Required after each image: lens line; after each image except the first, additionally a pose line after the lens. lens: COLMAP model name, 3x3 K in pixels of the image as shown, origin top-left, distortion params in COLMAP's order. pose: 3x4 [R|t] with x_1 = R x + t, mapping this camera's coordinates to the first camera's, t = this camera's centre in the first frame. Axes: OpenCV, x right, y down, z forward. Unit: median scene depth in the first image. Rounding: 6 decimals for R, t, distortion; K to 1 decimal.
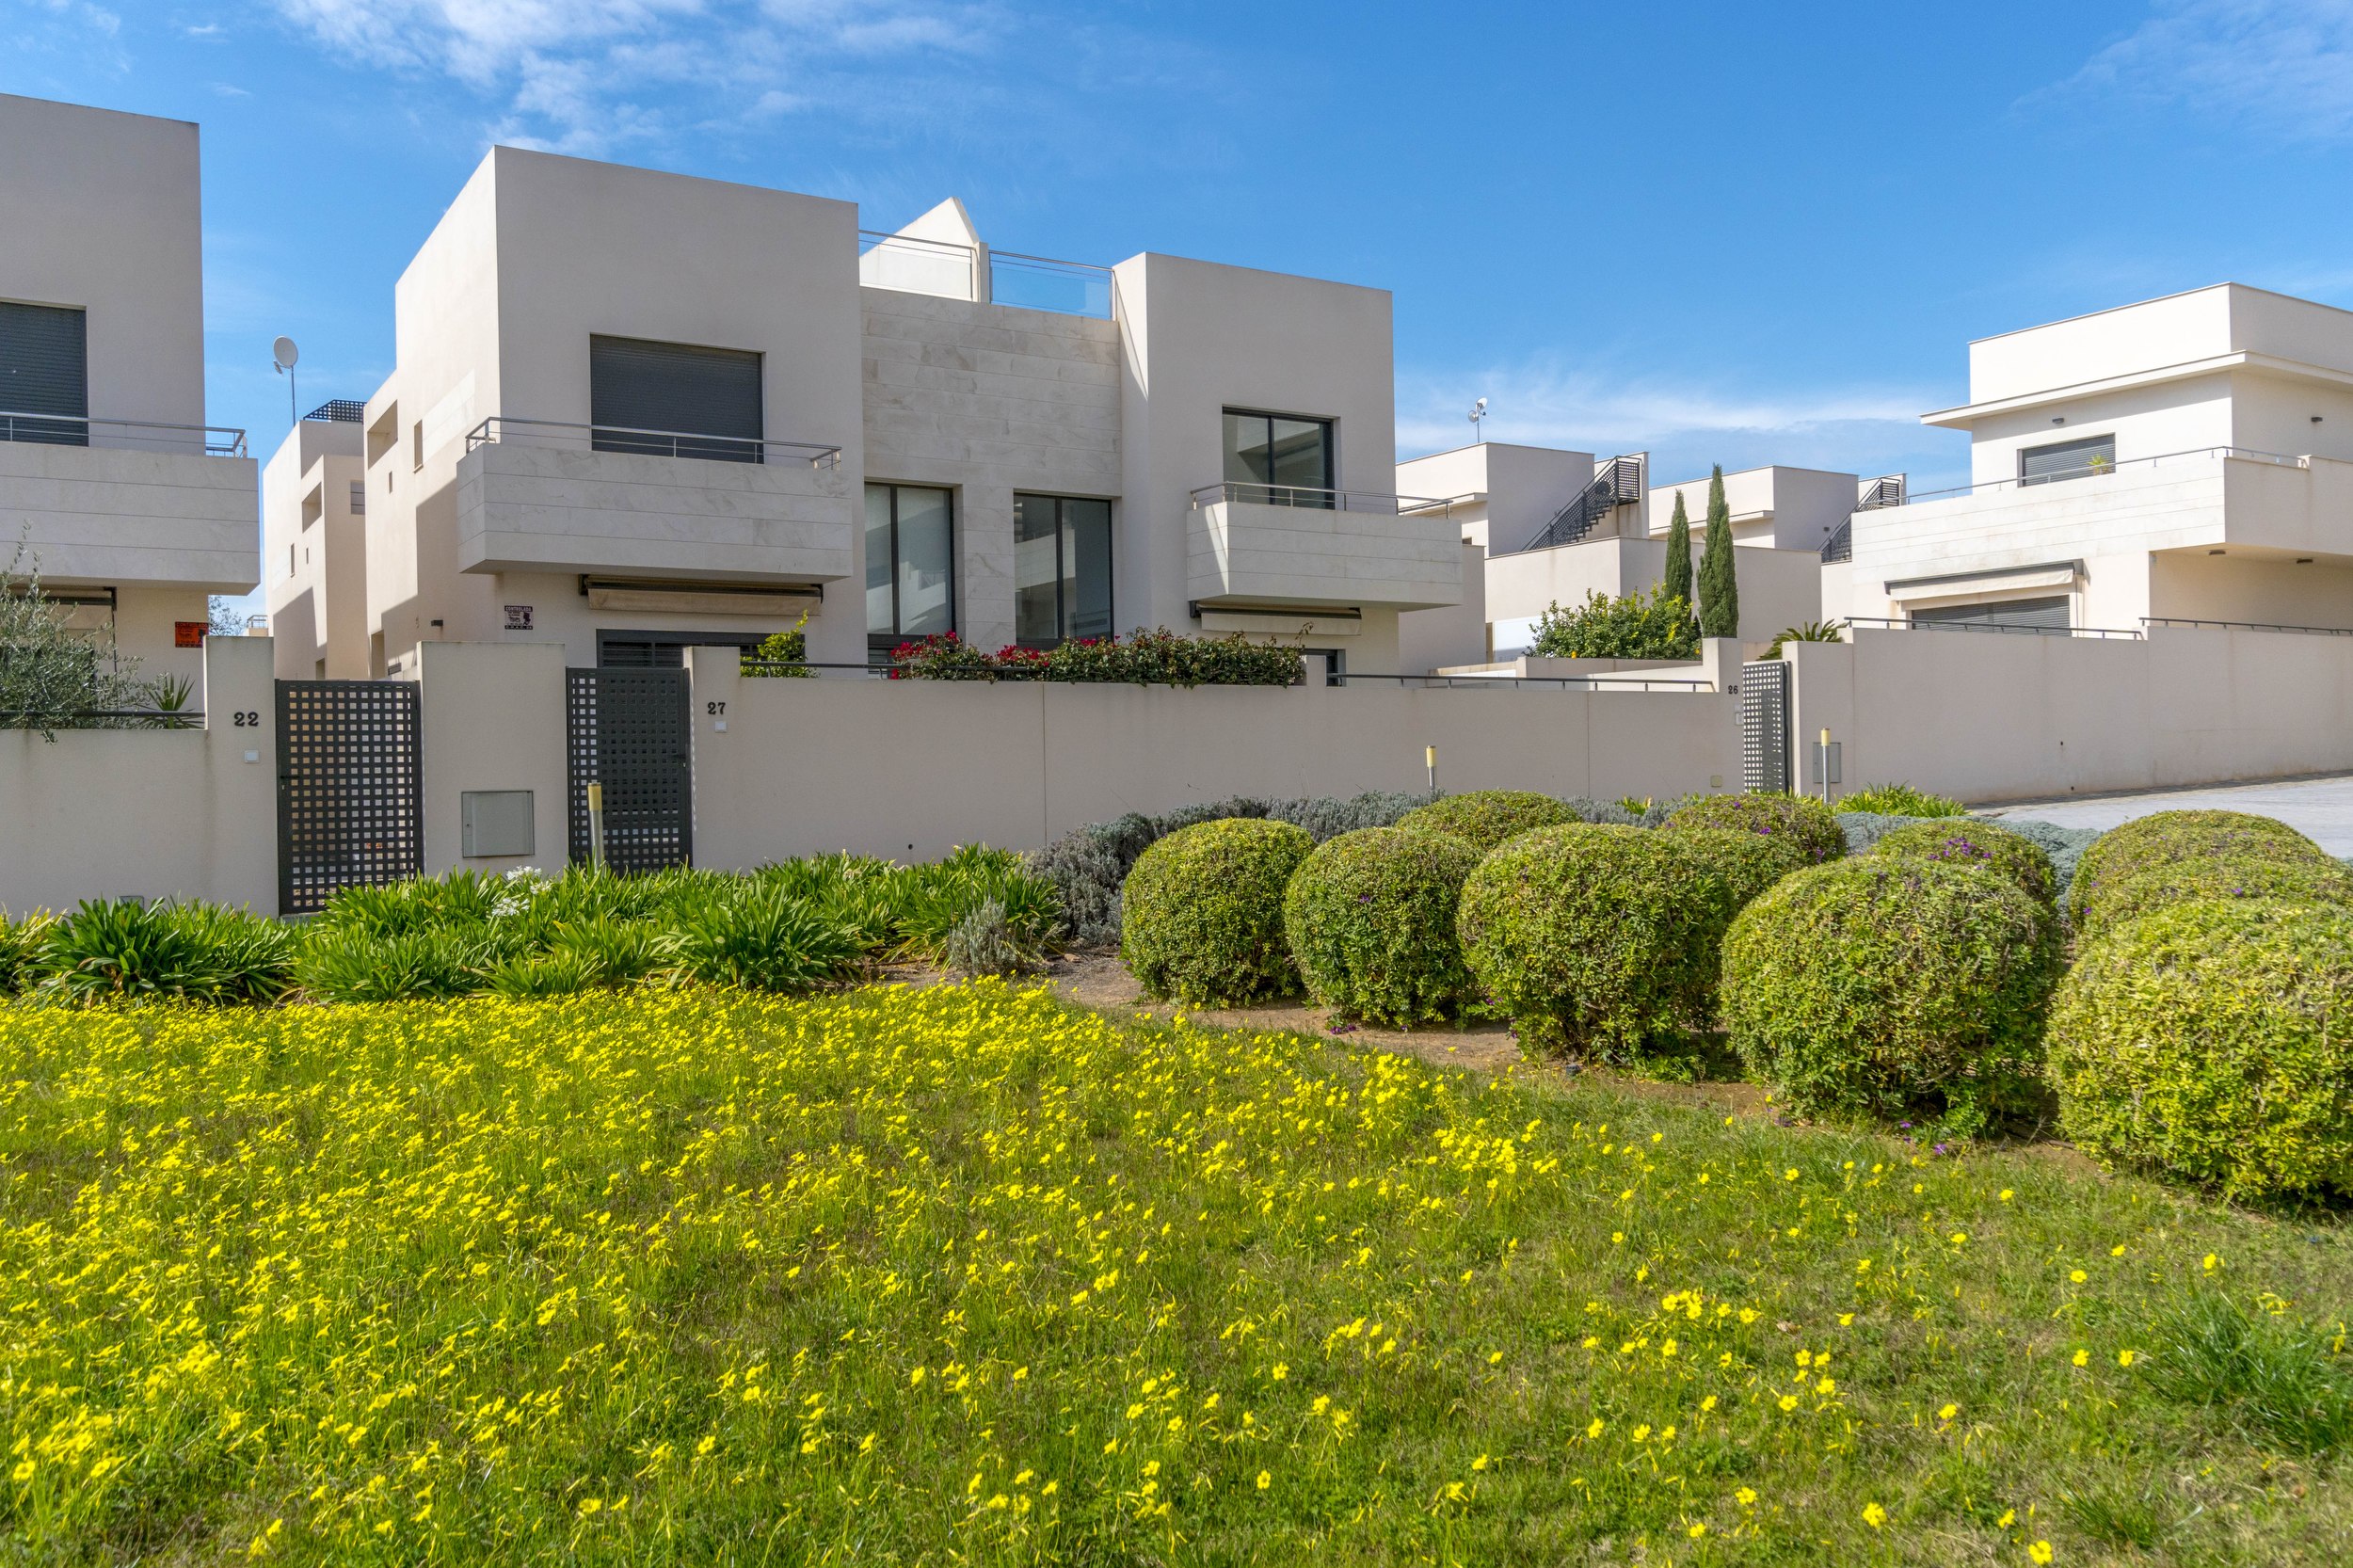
lens RADIAL K [[1898.6, 0, 1176.5], [0, 1898.6, 784.0], [0, 0, 1]] dist [-0.221850, 0.128169]
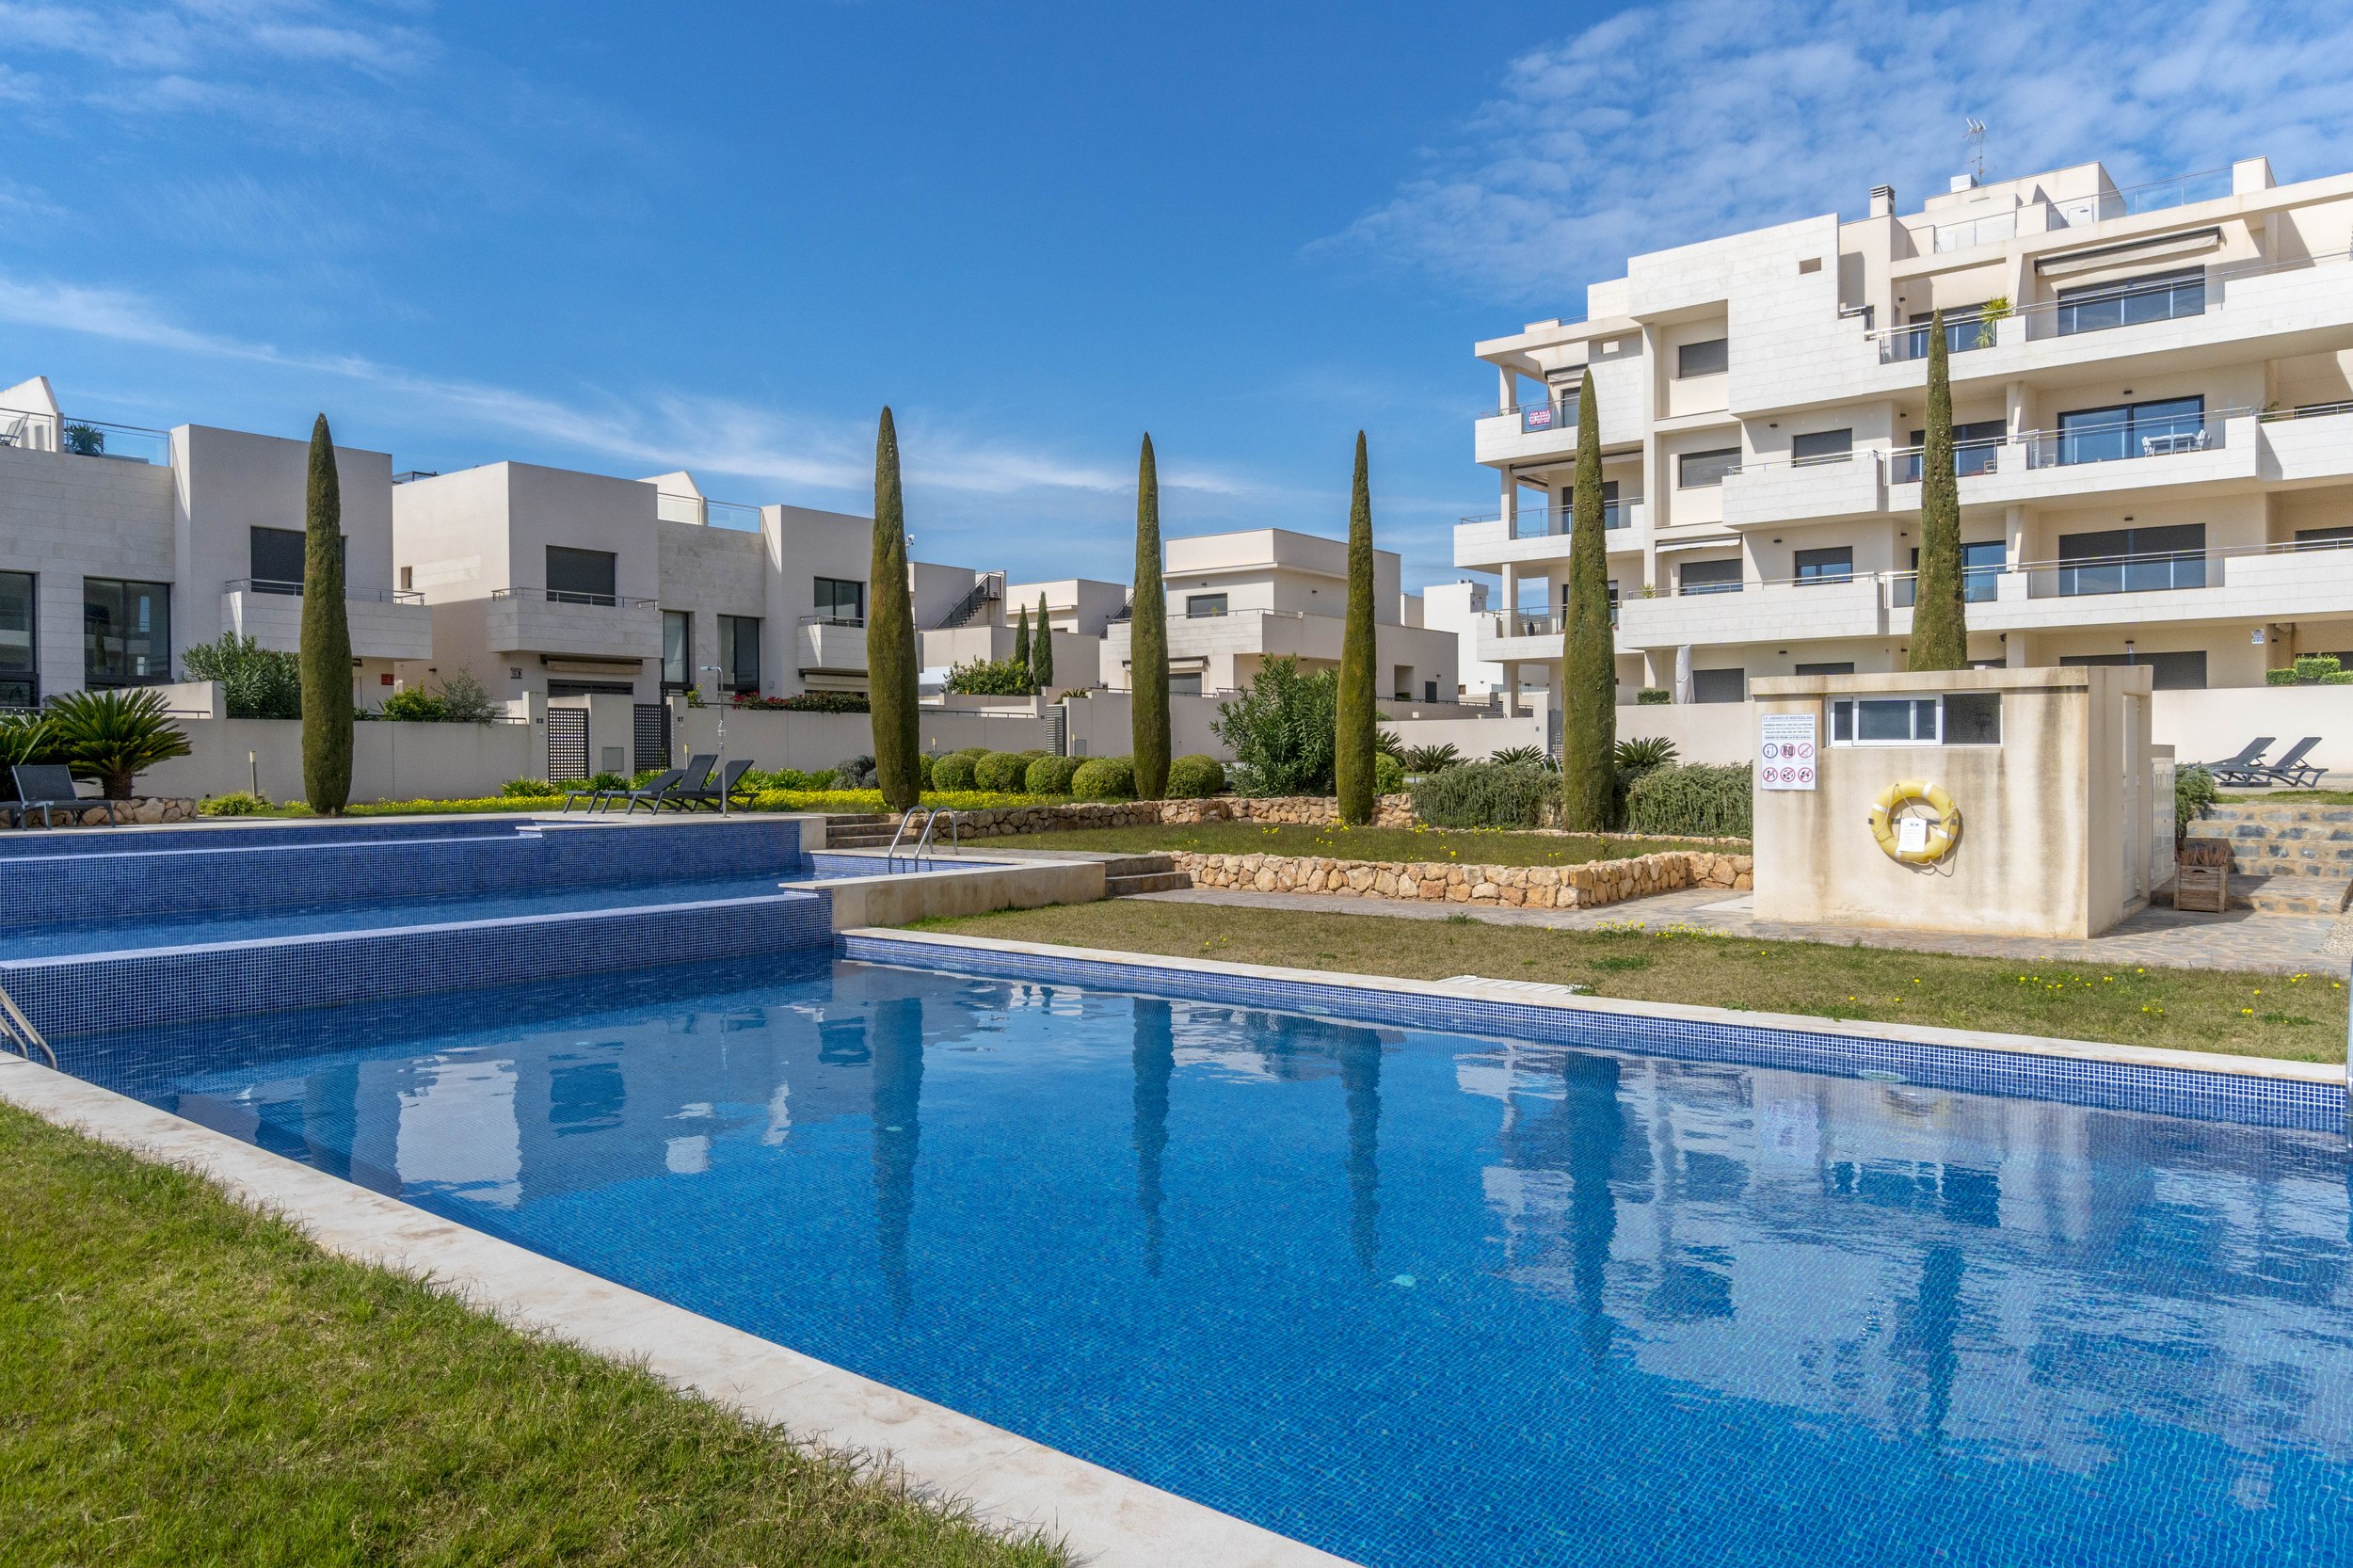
lens RADIAL K [[1528.0, 0, 1176.5], [0, 1528.0, 784.0], [0, 0, 1]] dist [-0.115009, -0.000030]
pose [[0.935141, 0.003908, 0.354254, -0.190228], [-0.006770, 0.999954, 0.006841, 0.018626], [-0.354211, -0.008795, 0.935124, -0.724529]]
